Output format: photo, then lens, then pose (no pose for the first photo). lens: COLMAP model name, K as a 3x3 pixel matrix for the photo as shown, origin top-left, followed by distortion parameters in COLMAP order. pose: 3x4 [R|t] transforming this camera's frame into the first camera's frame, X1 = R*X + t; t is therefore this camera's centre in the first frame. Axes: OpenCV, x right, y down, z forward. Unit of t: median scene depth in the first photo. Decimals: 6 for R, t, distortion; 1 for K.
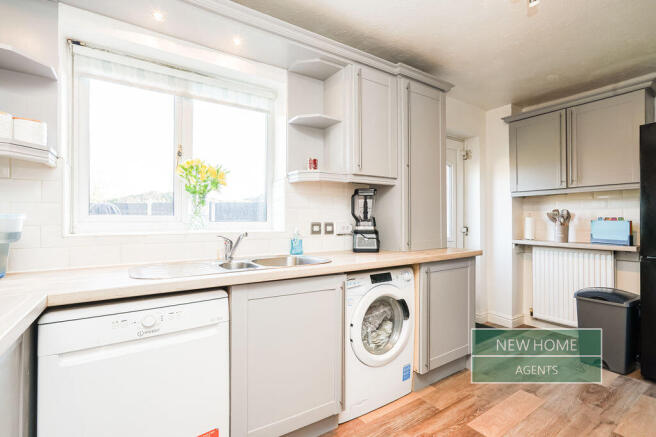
lens RADIAL K [[316.7, 0, 328.0], [0, 316.7, 218.5], [0, 0, 1]] dist [-0.000170, 0.000640]
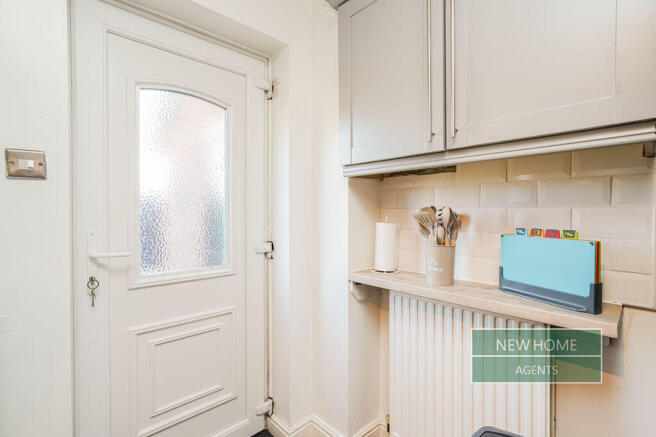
lens RADIAL K [[317.5, 0, 328.0], [0, 317.5, 218.5], [0, 0, 1]] dist [-0.020376, 0.000023]
pose [[0.989503, -0.002305, 0.144493, 0.532931], [-0.000727, 0.999781, 0.020929, -0.021205], [-0.144509, -0.020815, 0.989284, 0.610472]]
